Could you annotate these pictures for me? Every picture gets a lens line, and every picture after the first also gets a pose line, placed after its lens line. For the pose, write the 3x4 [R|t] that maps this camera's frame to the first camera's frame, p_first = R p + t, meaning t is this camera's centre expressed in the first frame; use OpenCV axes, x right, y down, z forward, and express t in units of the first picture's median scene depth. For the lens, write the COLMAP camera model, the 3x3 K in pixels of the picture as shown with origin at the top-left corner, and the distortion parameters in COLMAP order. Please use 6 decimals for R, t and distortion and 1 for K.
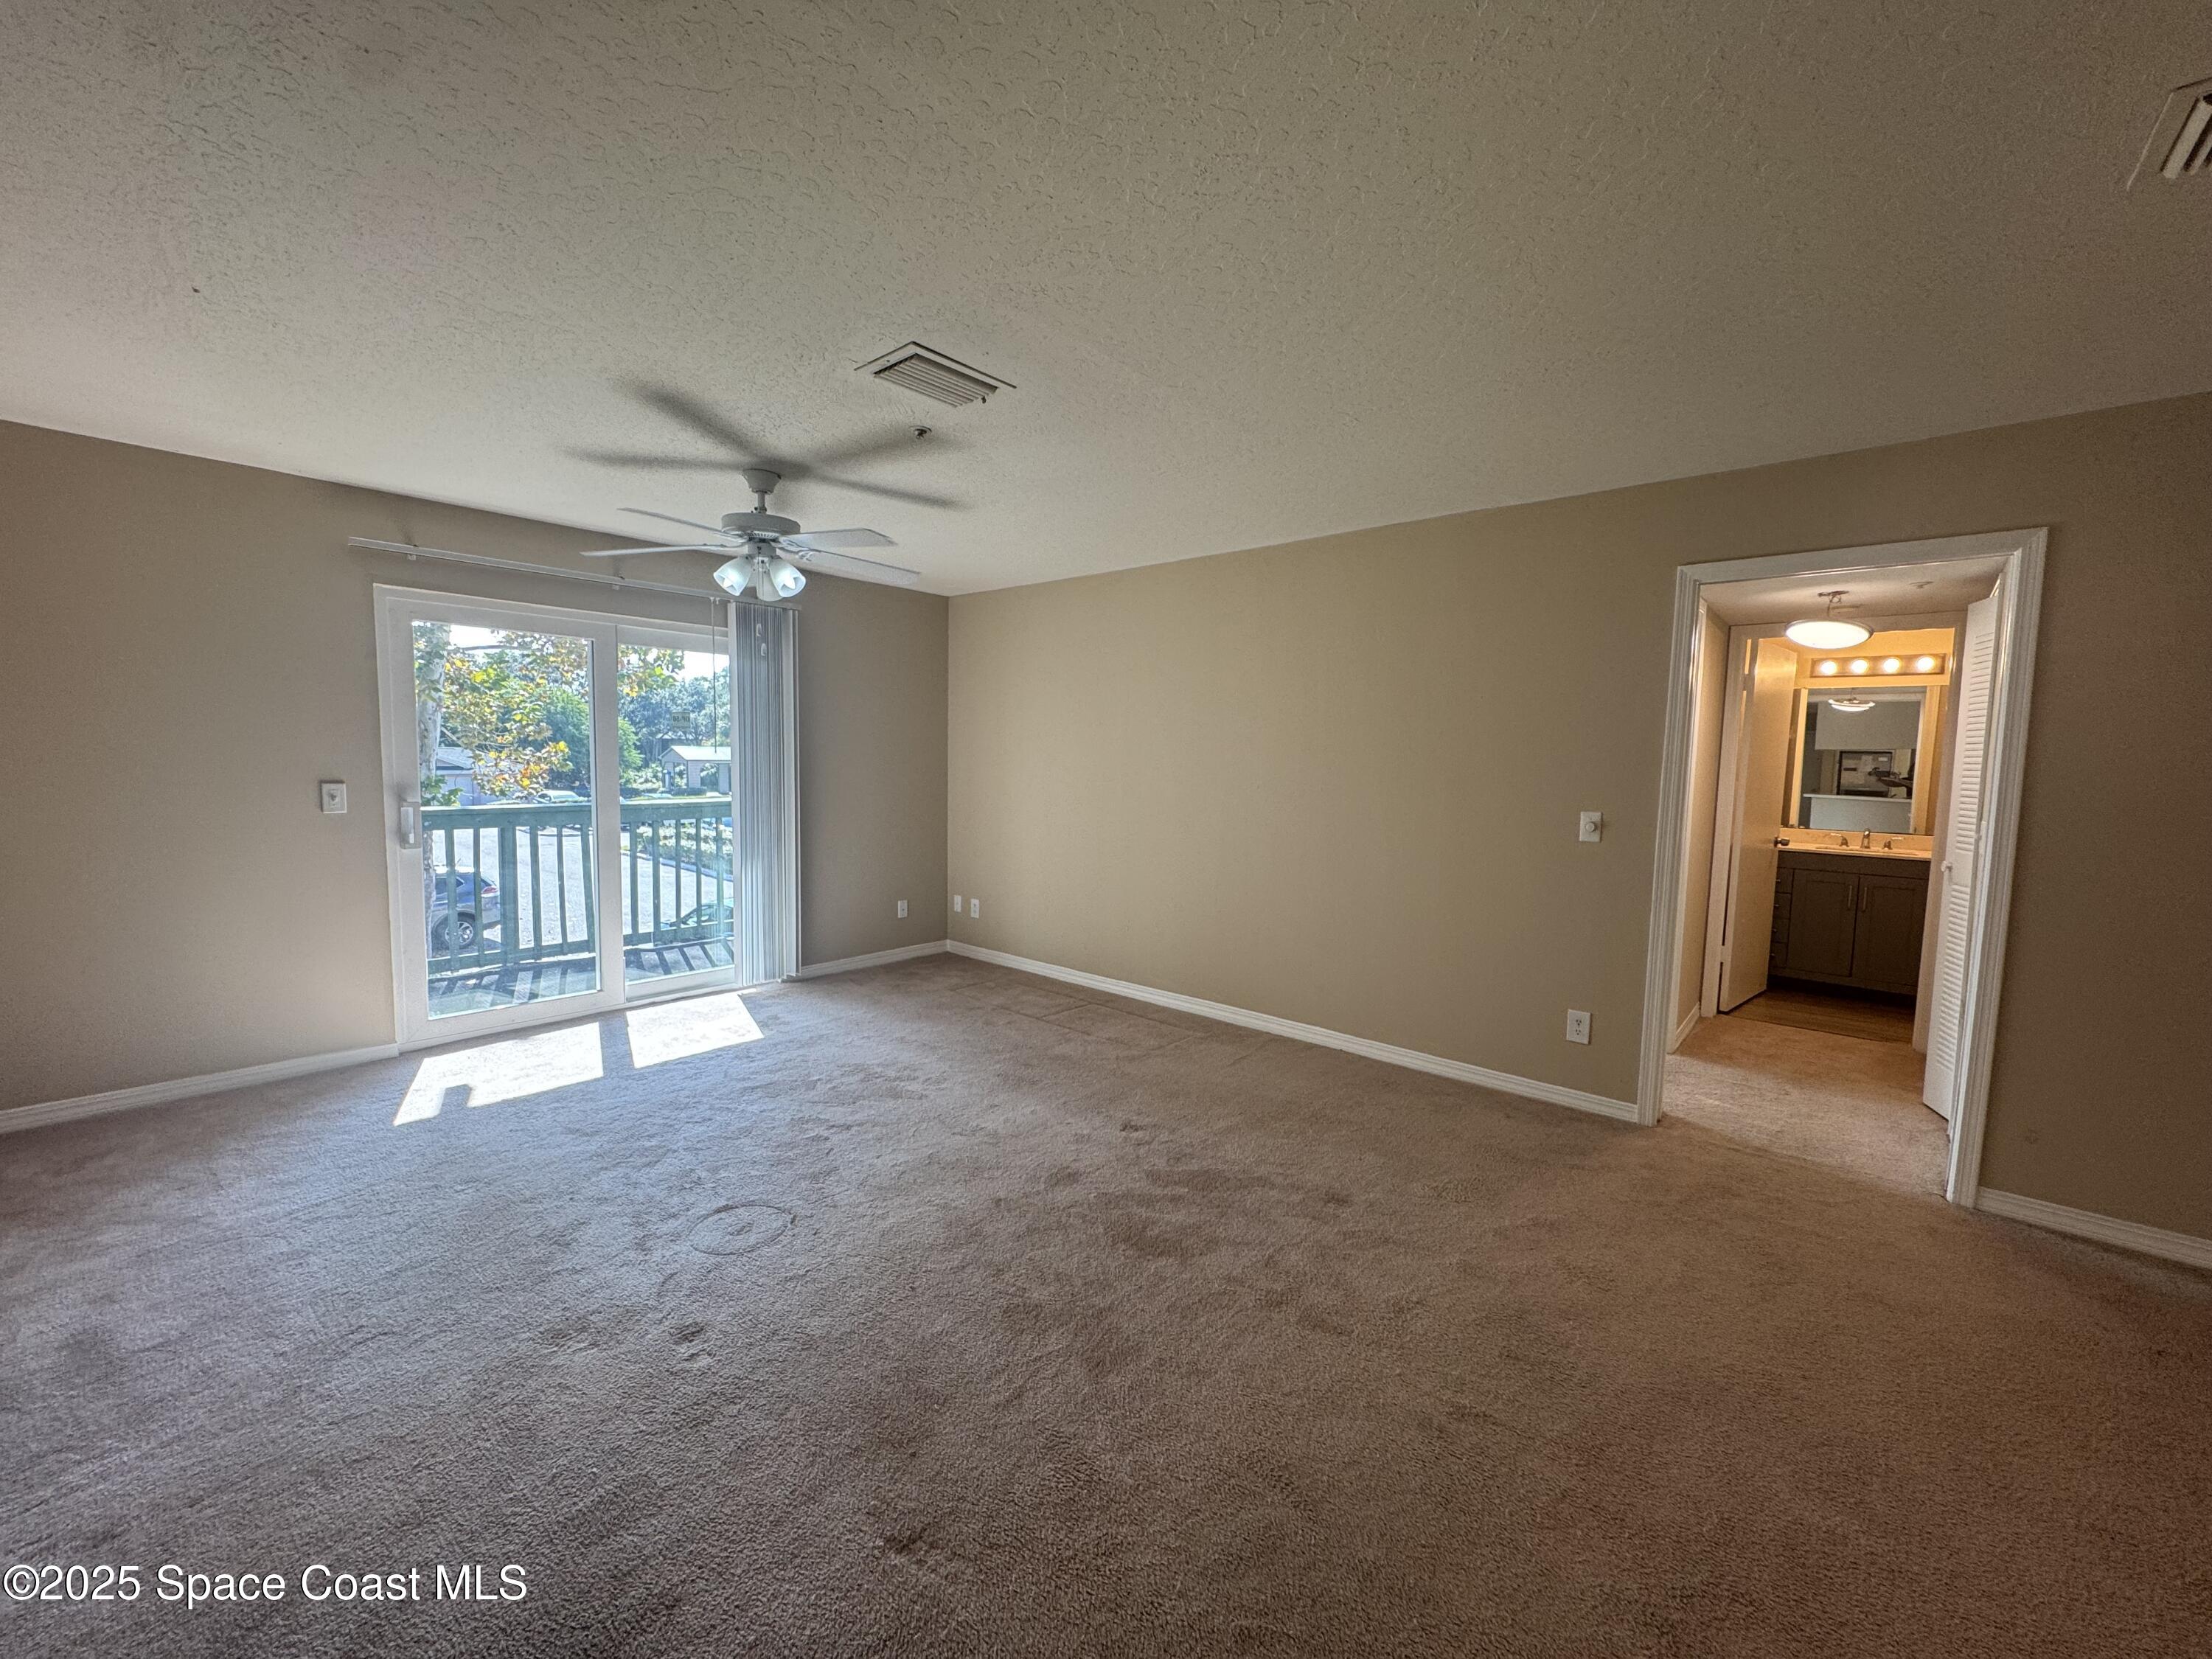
lens RADIAL K [[882.5, 0, 1087.3], [0, 882.5, 821.4], [0, 0, 1]] dist [-0.014905, 0.000040]
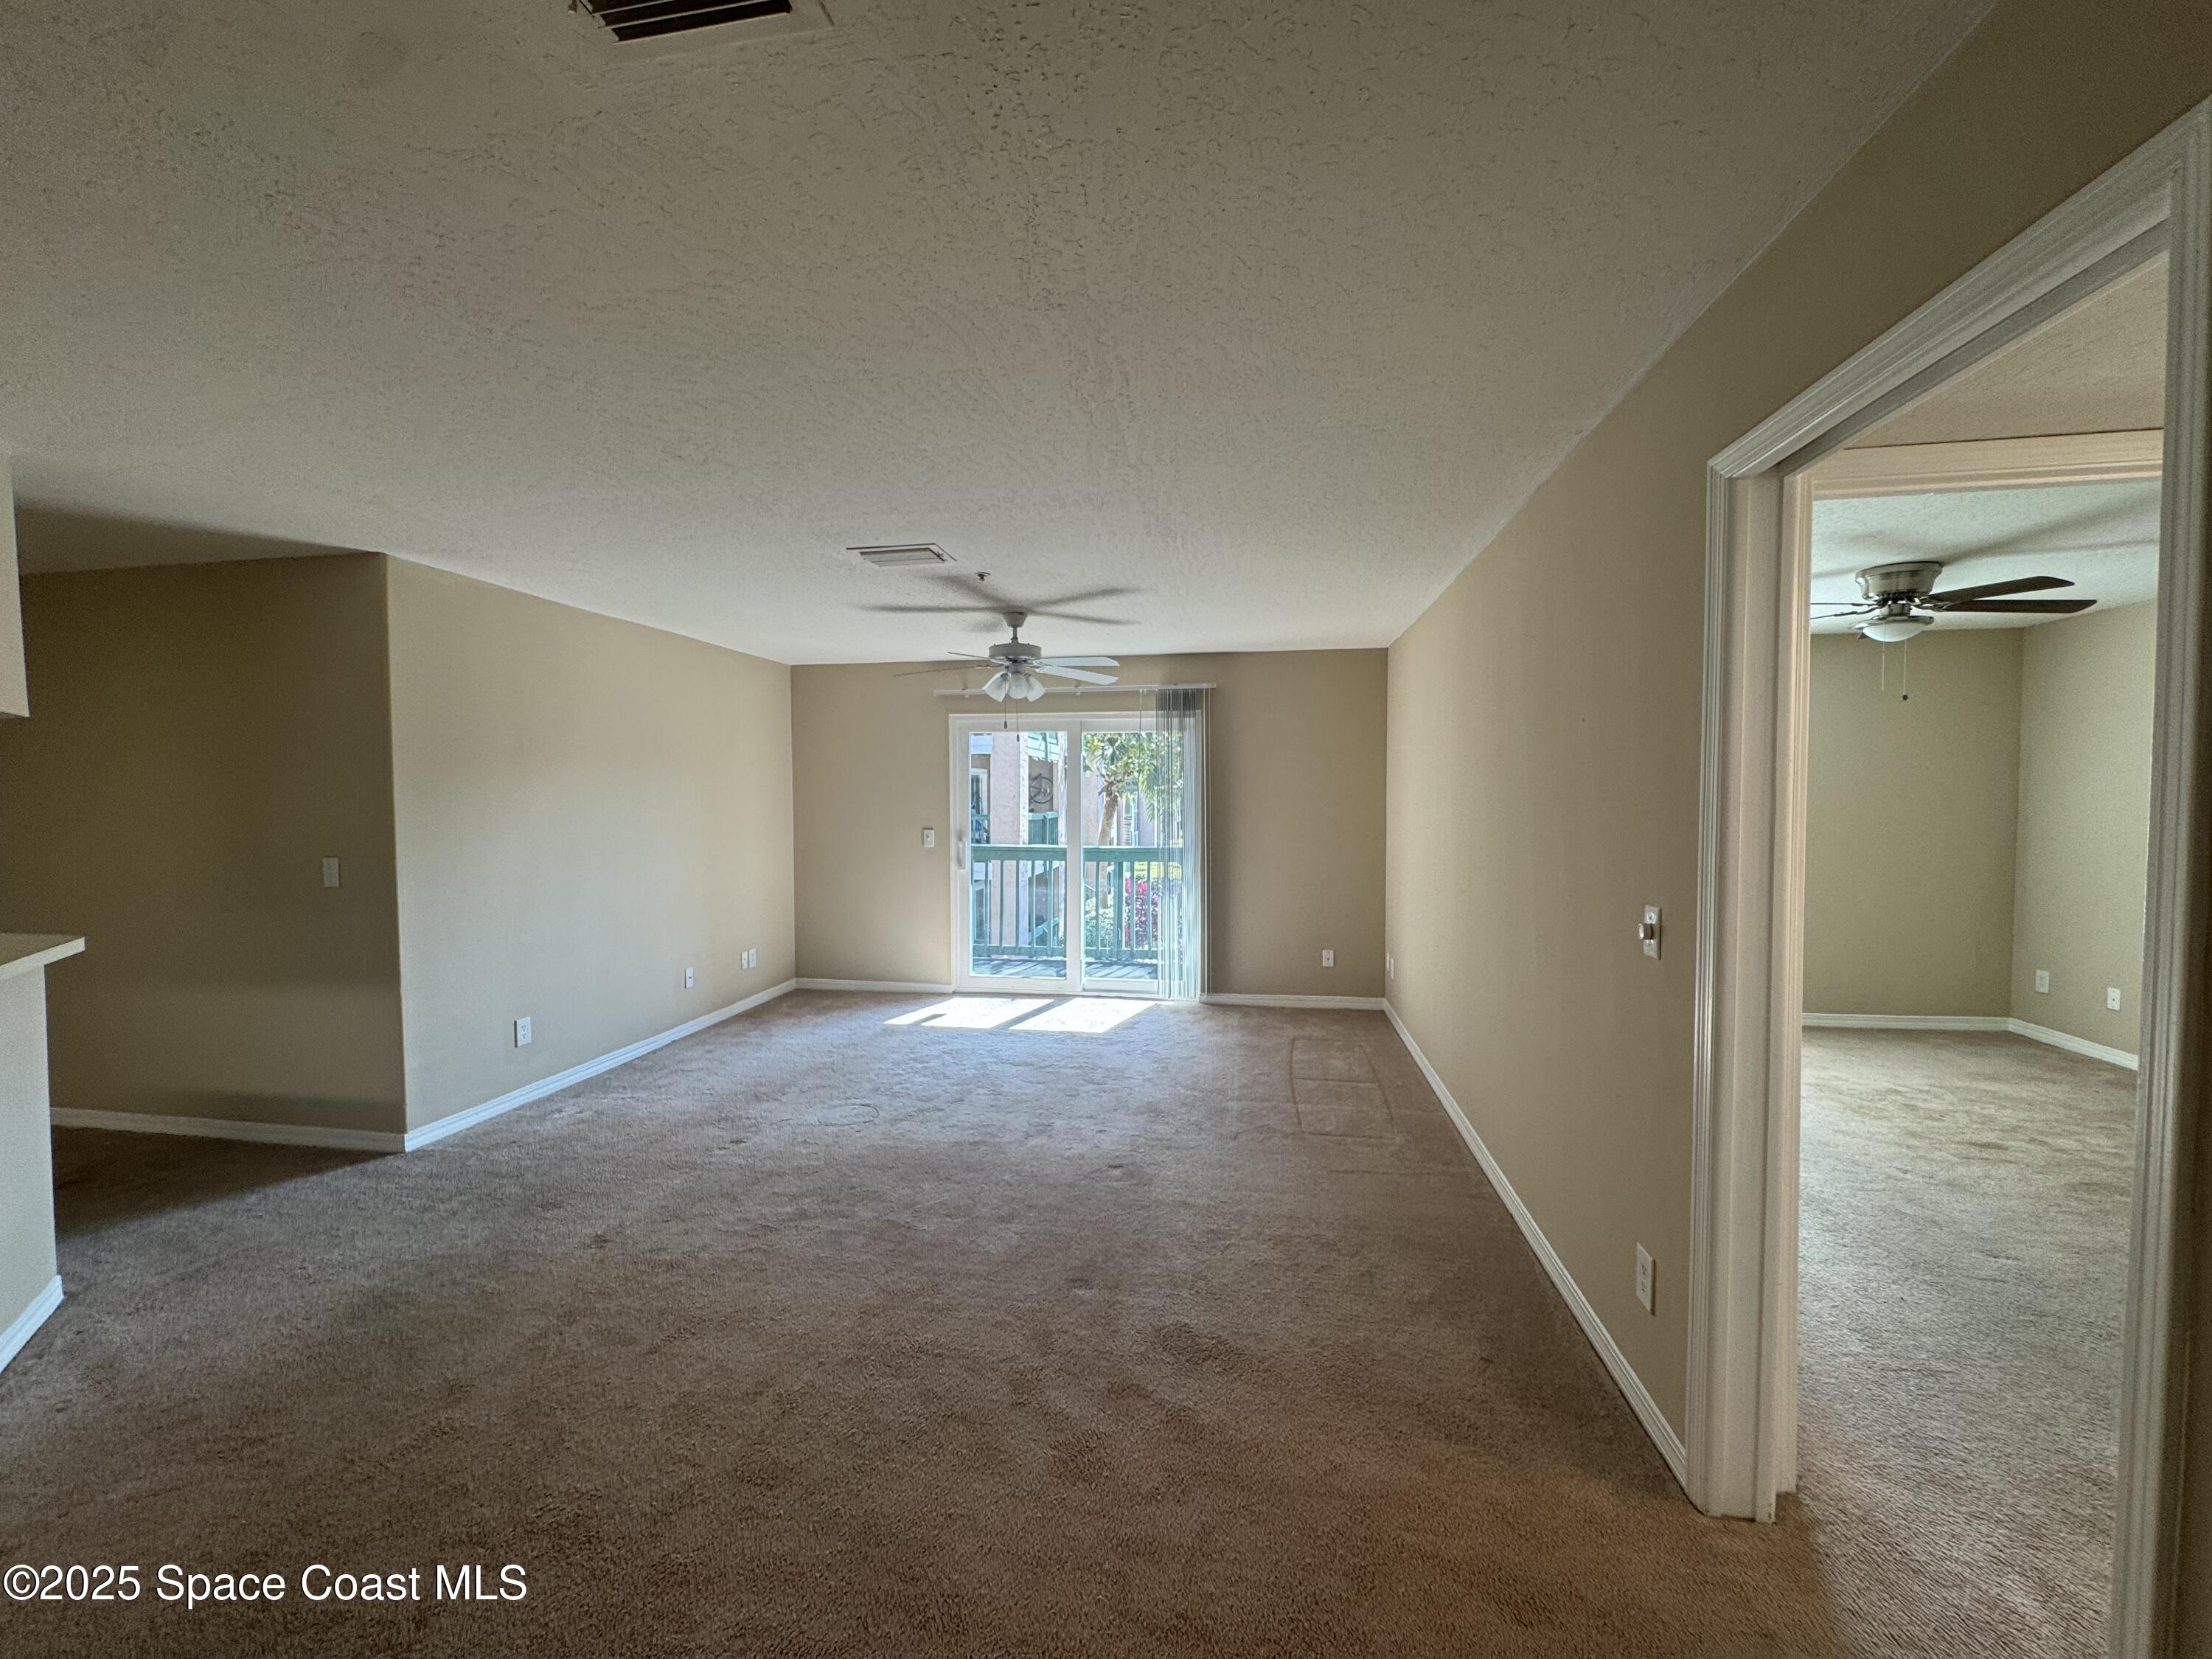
lens RADIAL K [[868.6, 0, 1106.0], [0, 868.6, 829.5], [0, 0, 1]] dist [0.007759, -0.000002]
pose [[0.534761, 0.012735, -0.844907, 0.797567], [-0.051494, 0.998519, -0.017542, -0.031237], [0.843433, 0.052889, 0.534625, 0.358599]]
